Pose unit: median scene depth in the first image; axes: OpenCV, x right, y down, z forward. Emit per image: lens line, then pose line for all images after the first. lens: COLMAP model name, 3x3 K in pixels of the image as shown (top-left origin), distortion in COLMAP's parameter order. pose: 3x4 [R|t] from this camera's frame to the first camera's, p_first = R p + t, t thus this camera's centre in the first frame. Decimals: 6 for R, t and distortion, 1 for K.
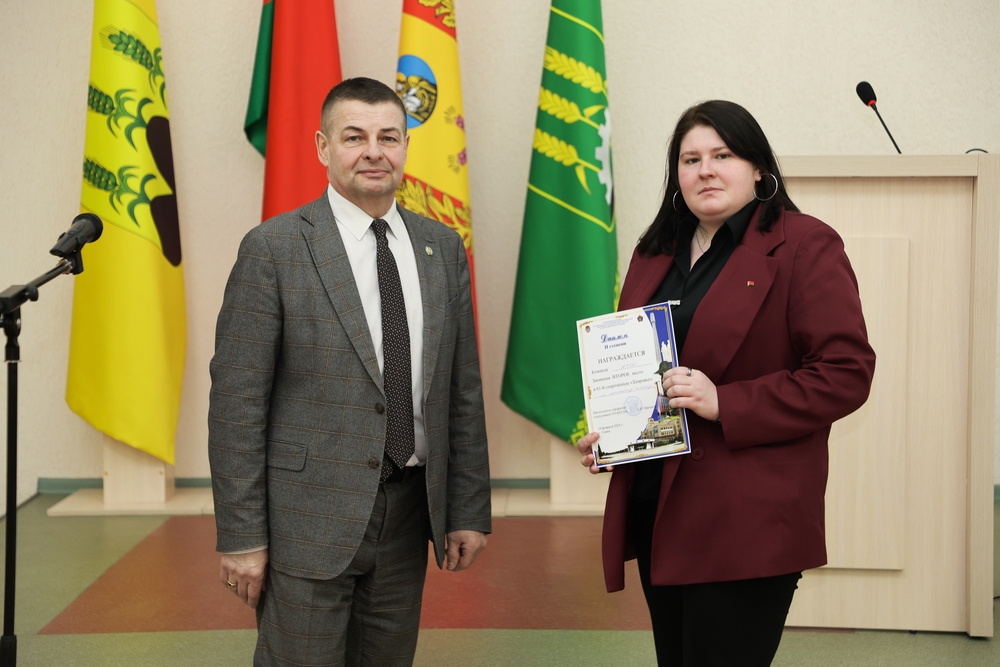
lens RADIAL K [[2286.5, 0, 500.0], [0, 2286.5, 333.5], [0, 0, 1]] dist [0.522284, -0.422801]
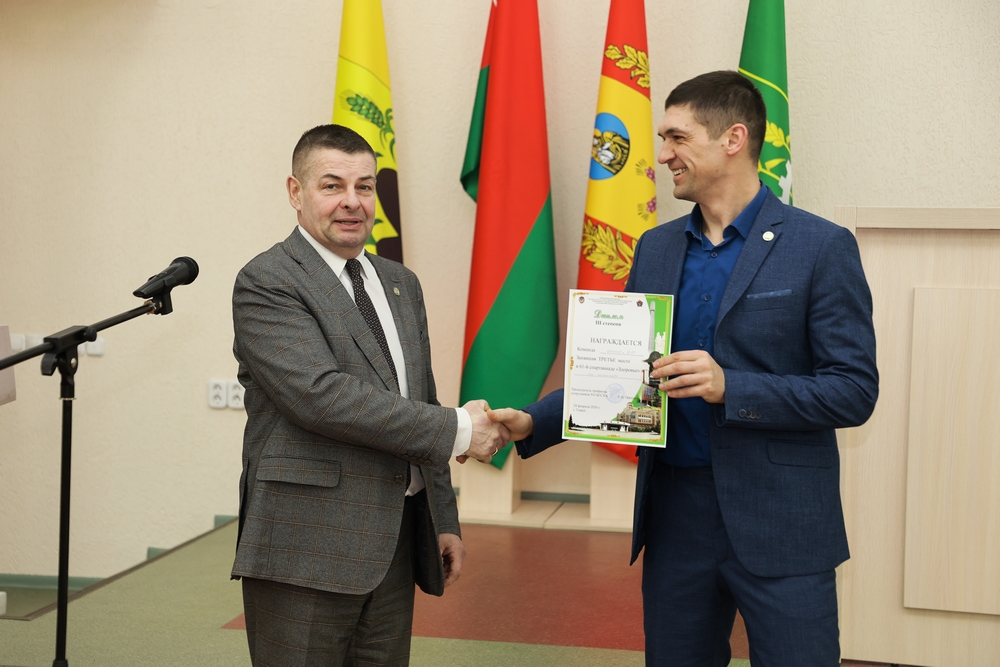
lens RADIAL K [[1869.2, 0, 471.7], [0, 1869.2, 349.6], [0, 0, 1]] dist [0.317414, 0.088927]
pose [[0.982814, 0.026832, -0.182638, 0.065142], [-0.026503, 0.999640, 0.004240, -0.009654], [0.182686, 0.000673, 0.983171, 0.102705]]
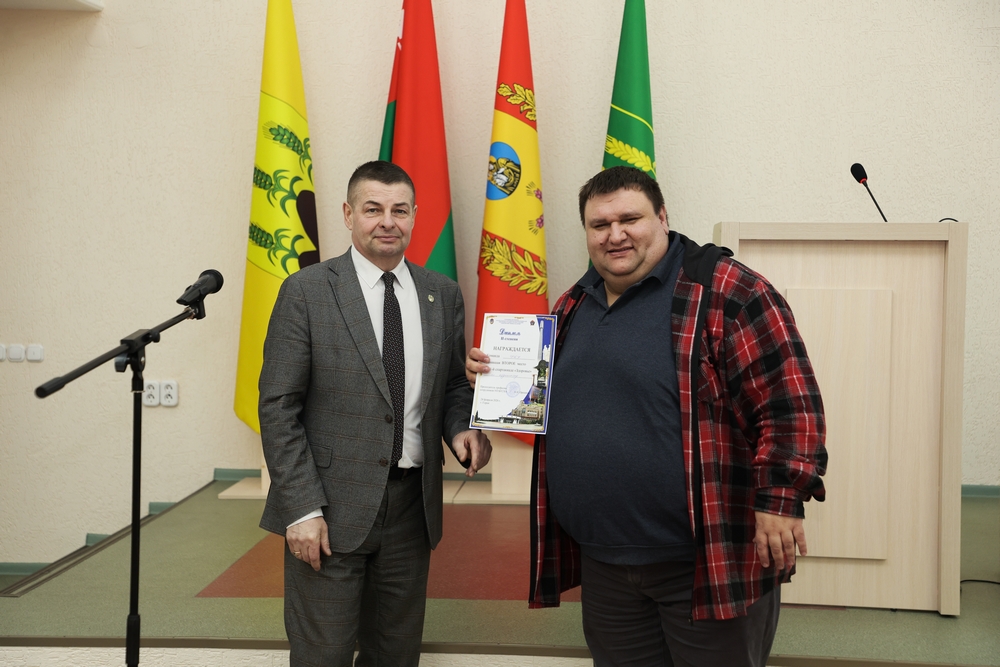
lens RADIAL K [[1702.7, 0, 493.1], [0, 1702.7, 336.7], [0, 0, 1]] dist [0.290855, 0.033029]
pose [[0.997927, 0.007978, -0.063854, 0.018501], [-0.008452, 0.999939, -0.007143, -0.006270], [0.063793, 0.007668, 0.997934, 0.056257]]
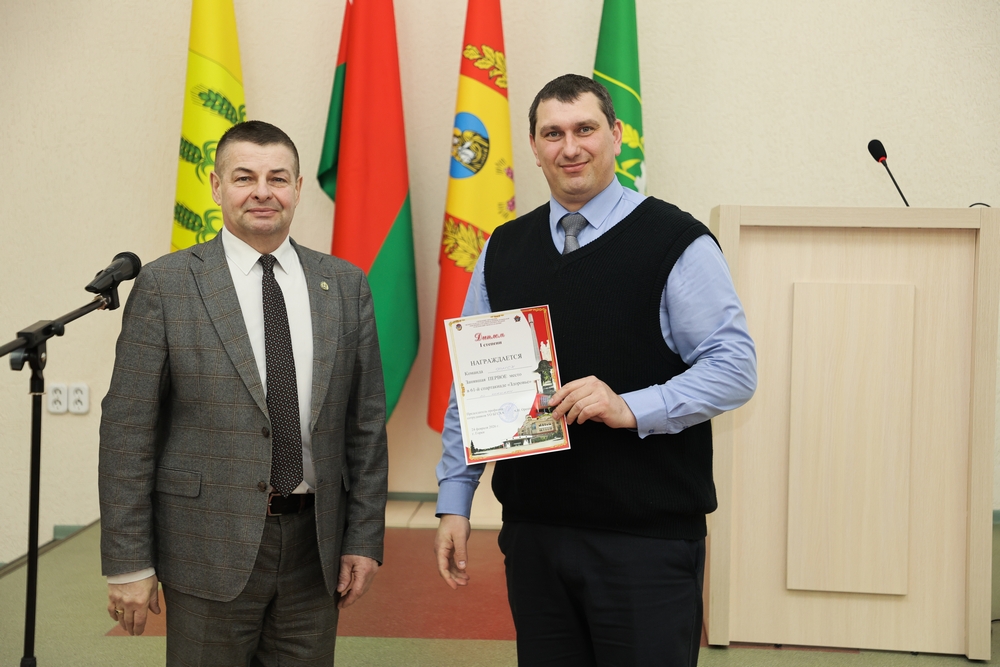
lens RADIAL K [[1930.1, 0, 497.4], [0, 1930.1, 333.3], [0, 0, 1]] dist [0.365552, 0.049794]
pose [[0.998989, 0.016055, -0.041980, 0.017175], [-0.016510, 0.999808, -0.010509, -0.004765], [0.041803, 0.011192, 0.999063, 0.068555]]
